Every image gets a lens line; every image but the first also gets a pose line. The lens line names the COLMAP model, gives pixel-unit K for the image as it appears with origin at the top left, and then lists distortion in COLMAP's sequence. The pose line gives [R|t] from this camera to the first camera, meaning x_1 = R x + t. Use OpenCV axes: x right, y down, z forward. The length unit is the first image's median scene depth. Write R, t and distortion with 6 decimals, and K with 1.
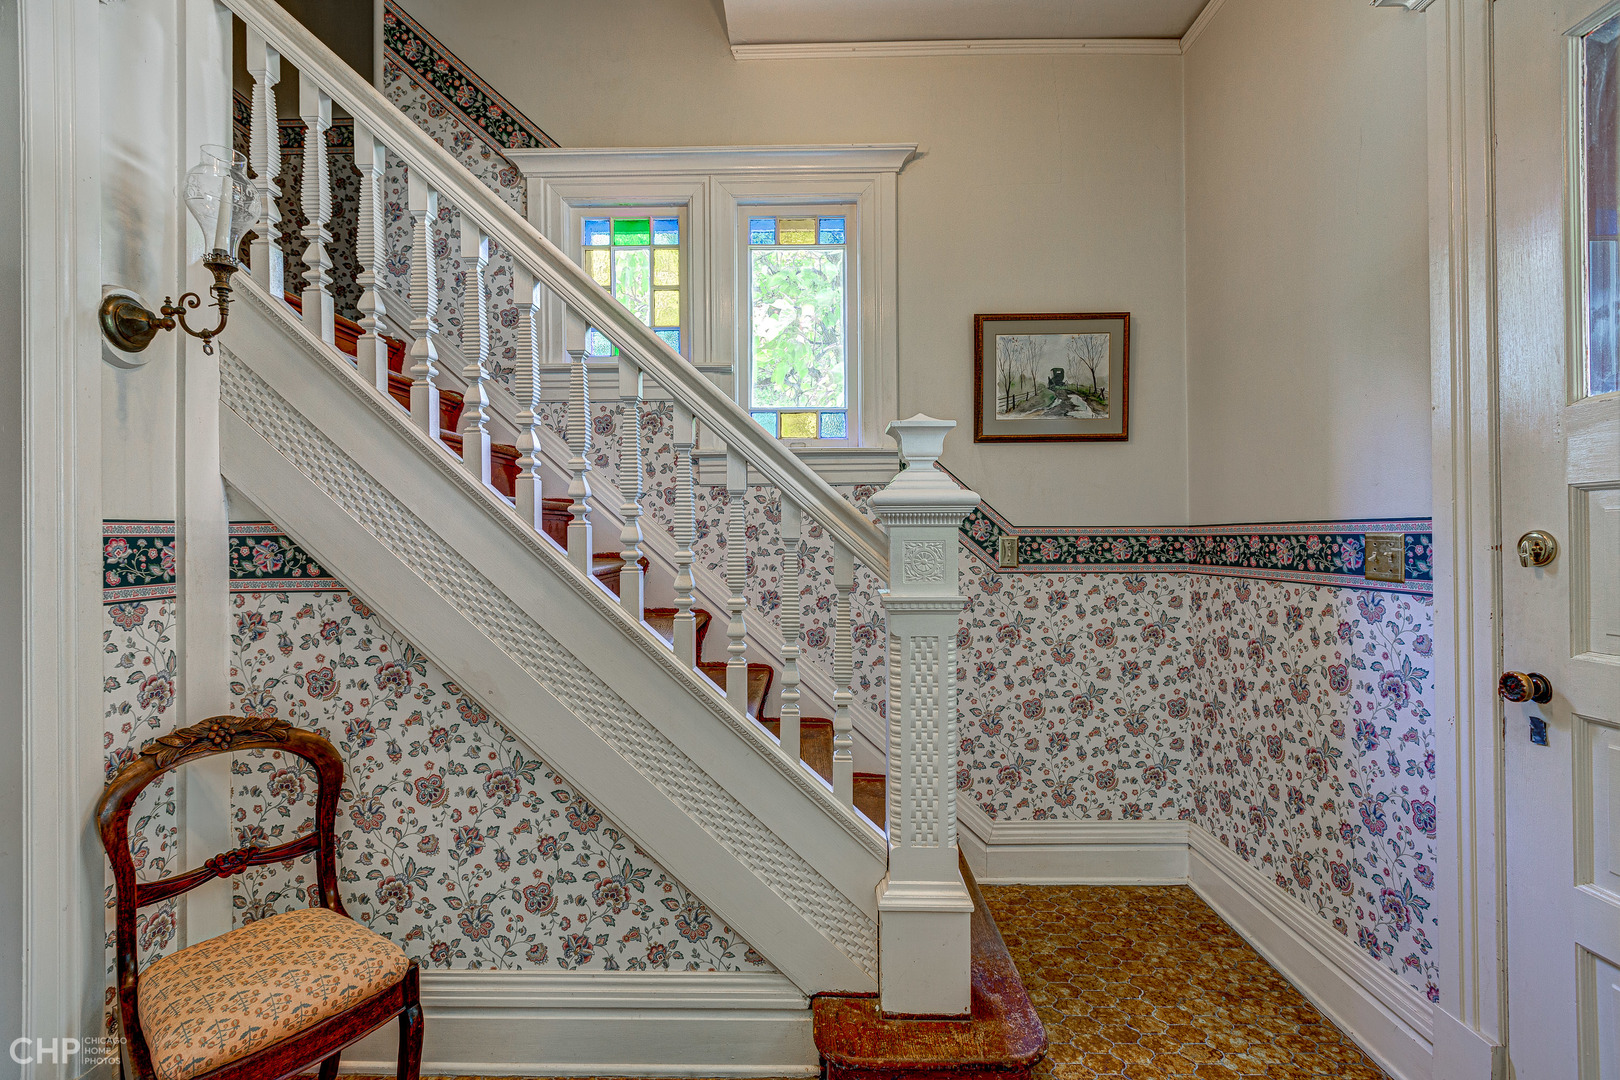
lens RADIAL K [[731.6, 0, 810.2], [0, 731.6, 539.4], [0, 0, 1]] dist [-0.000979, 0.000211]
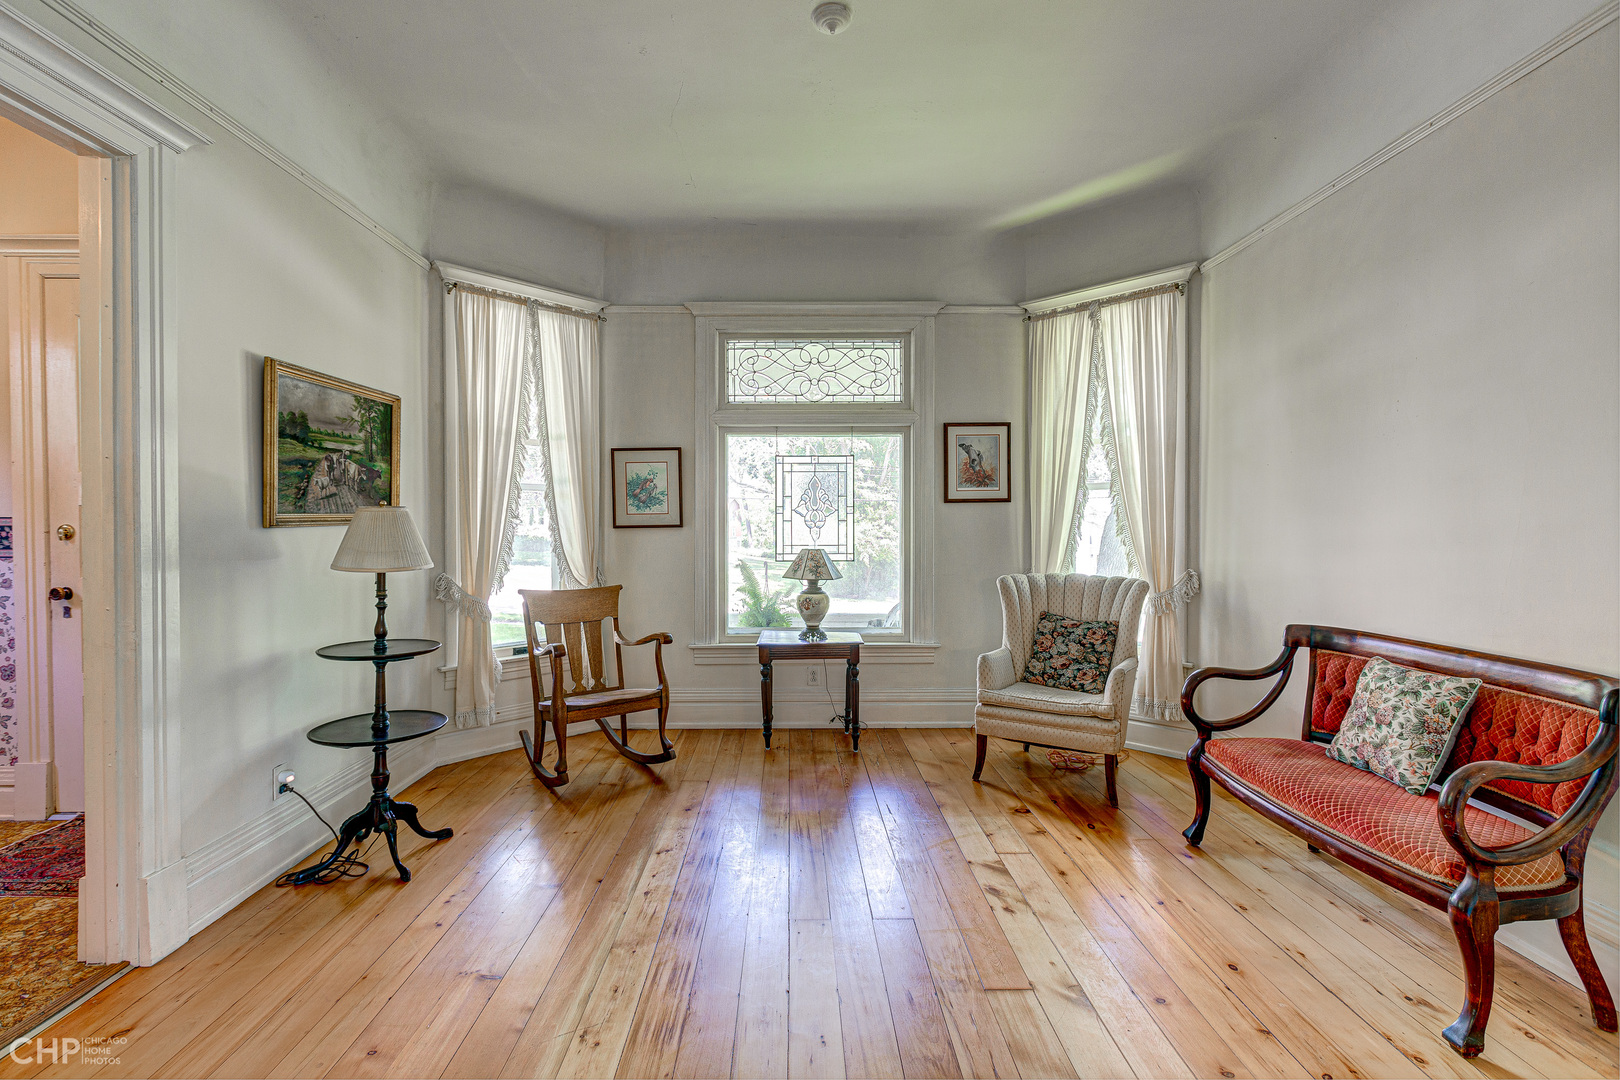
lens RADIAL K [[731.6, 0, 809.7], [0, 731.6, 535.4], [0, 0, 1]] dist [-0.000979, 0.000211]
pose [[0.003210, -0.002990, 0.999990, -1.214201], [0.001663, 0.999994, 0.002985, 0.017839], [-0.999993, 0.001654, 0.003215, -1.259908]]
